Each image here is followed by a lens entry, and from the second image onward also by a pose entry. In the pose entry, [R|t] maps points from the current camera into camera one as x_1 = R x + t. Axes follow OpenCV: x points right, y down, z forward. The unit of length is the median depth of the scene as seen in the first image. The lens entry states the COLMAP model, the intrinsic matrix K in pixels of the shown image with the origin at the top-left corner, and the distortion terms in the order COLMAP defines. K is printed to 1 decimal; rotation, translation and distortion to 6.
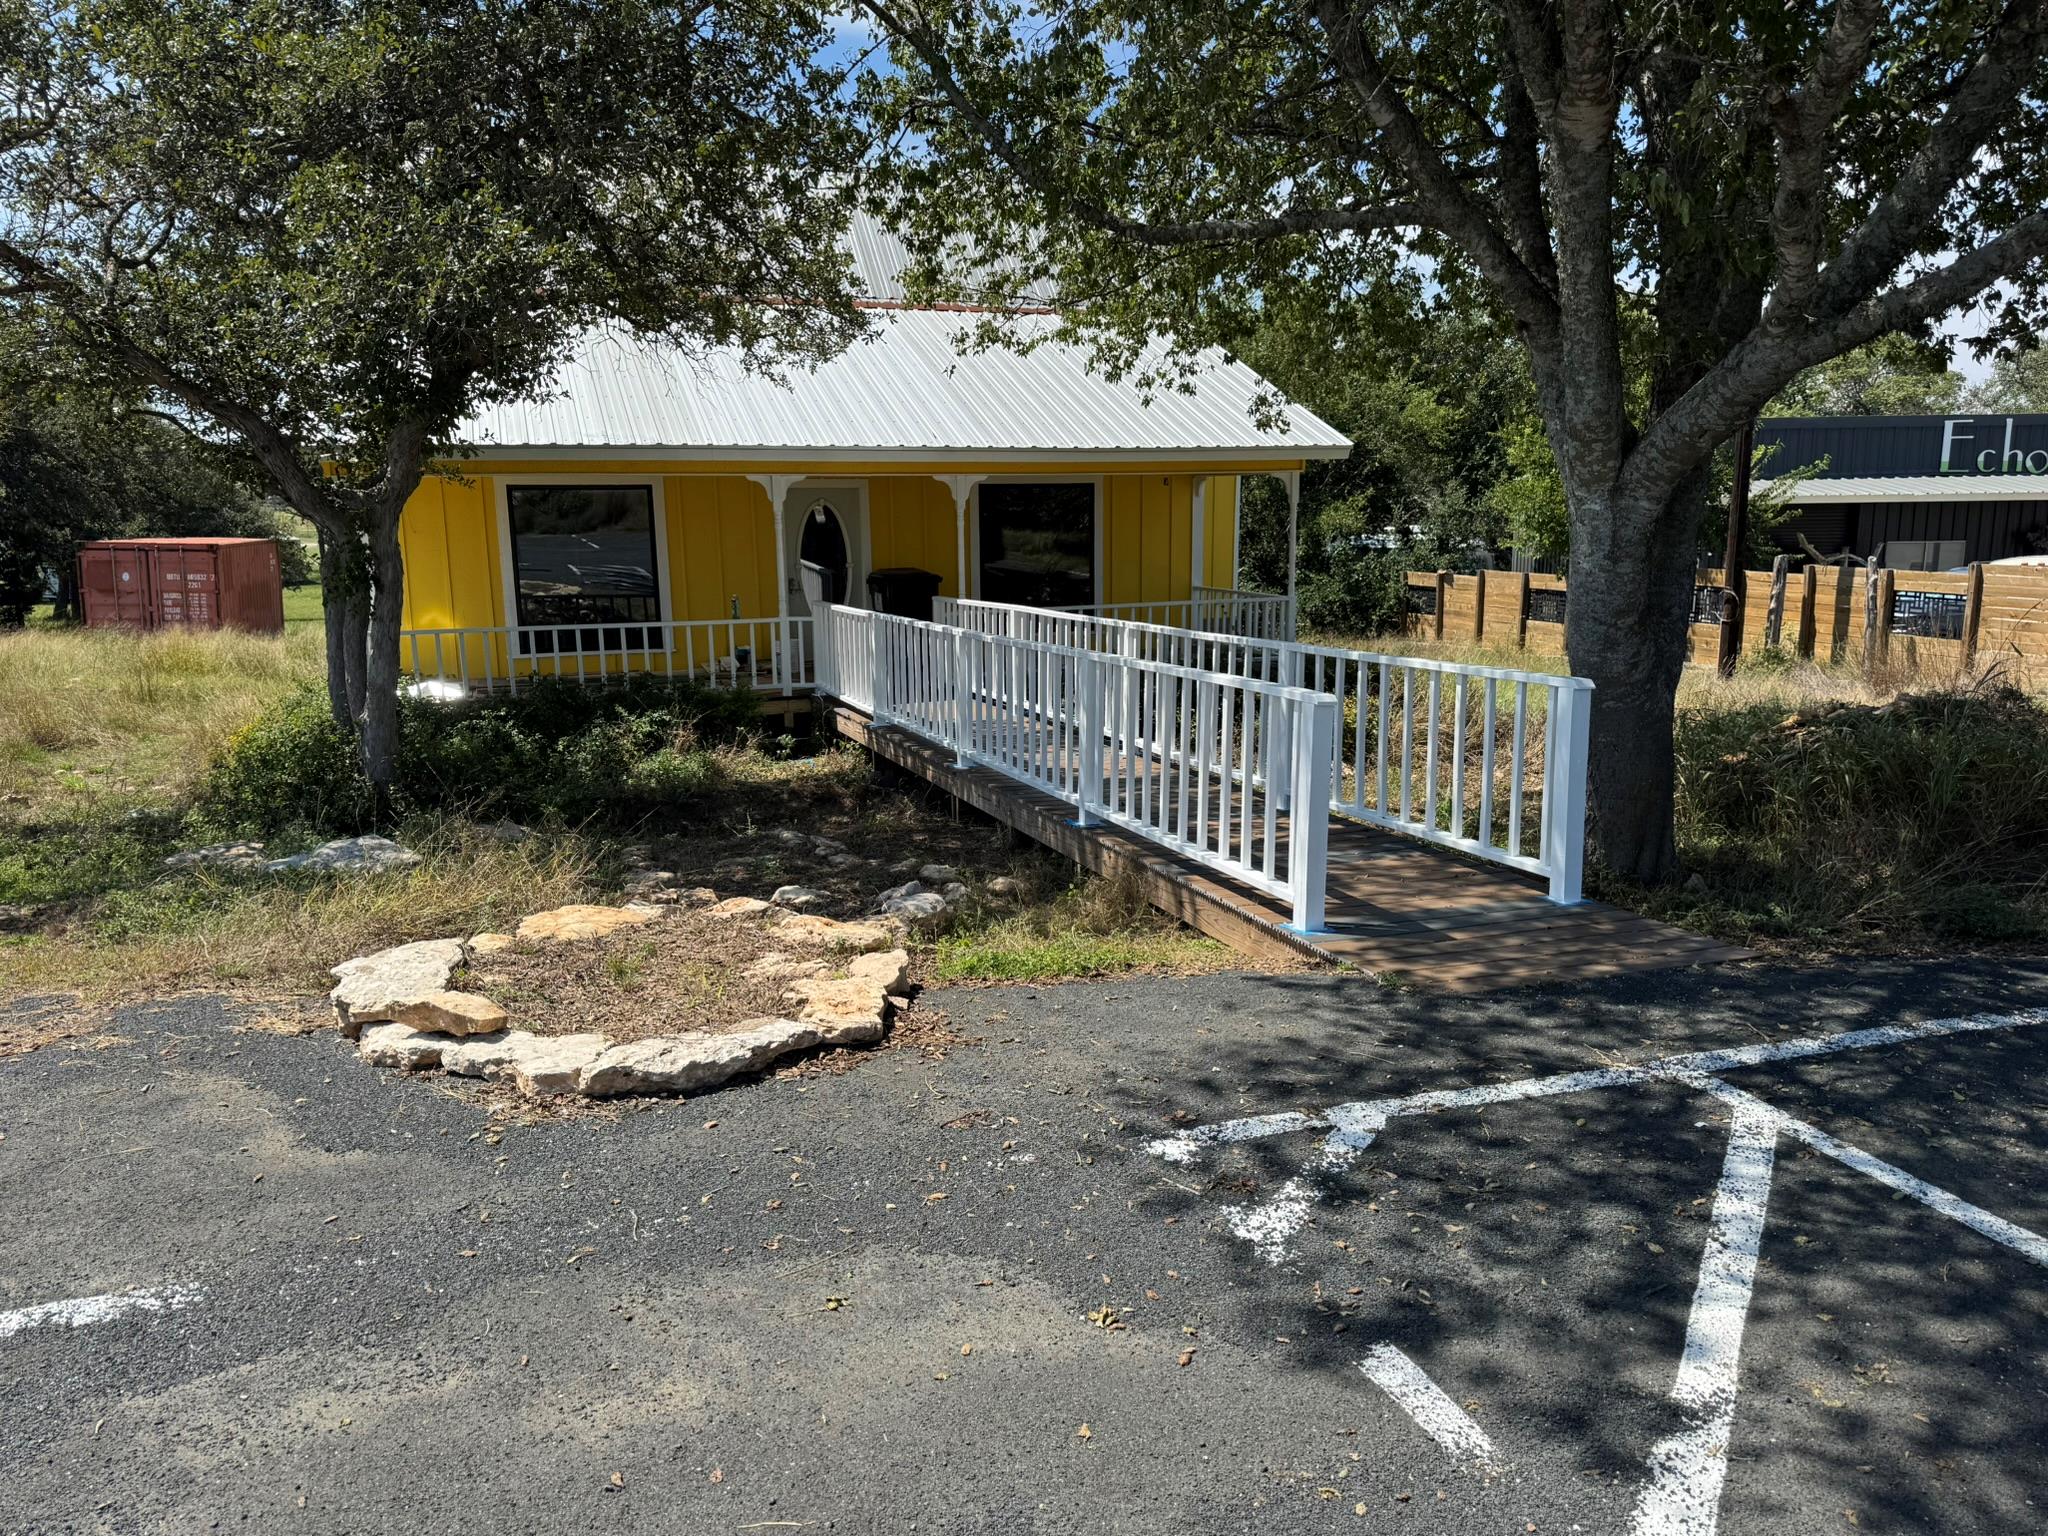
lens RADIAL K [[1495.6, 0, 1024.0], [0, 1495.6, 768.0], [0, 0, 1]] dist [0.024007, -0.000155]
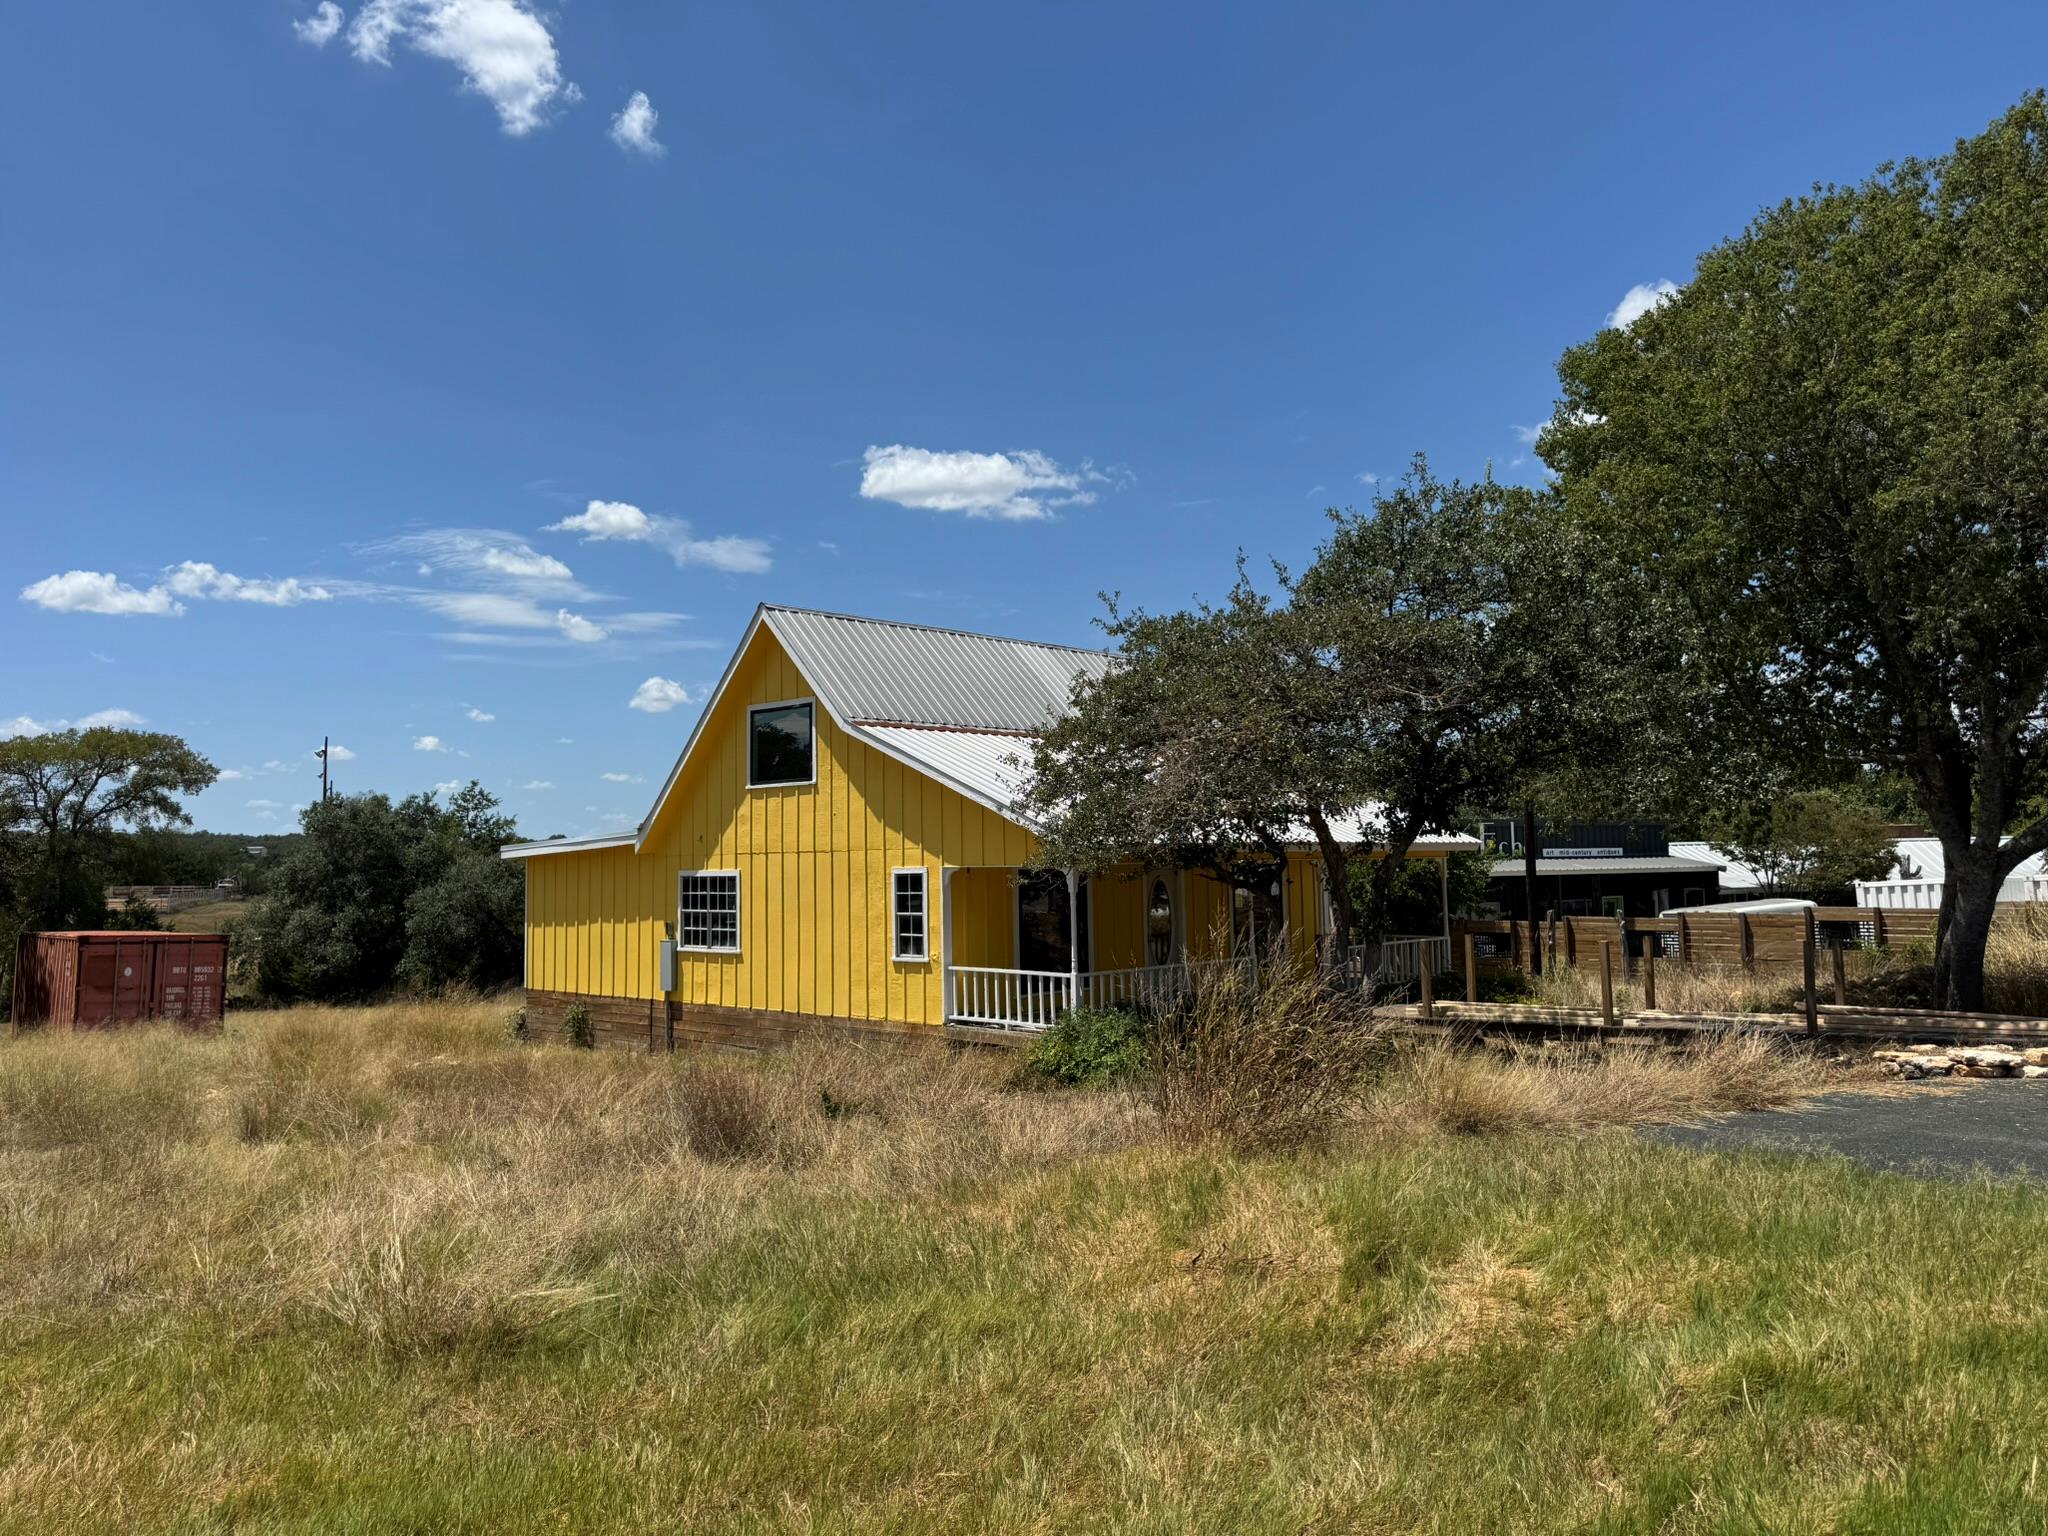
lens RADIAL K [[1495.6, 0, 1024.0], [0, 1495.6, 768.0], [0, 0, 1]] dist [0.024007, -0.000155]
pose [[0.891420, 0.024165, 0.452534, -0.522614], [0.089804, 0.969355, -0.228662, 0.015577], [-0.444192, 0.244474, 0.861932, -0.093397]]
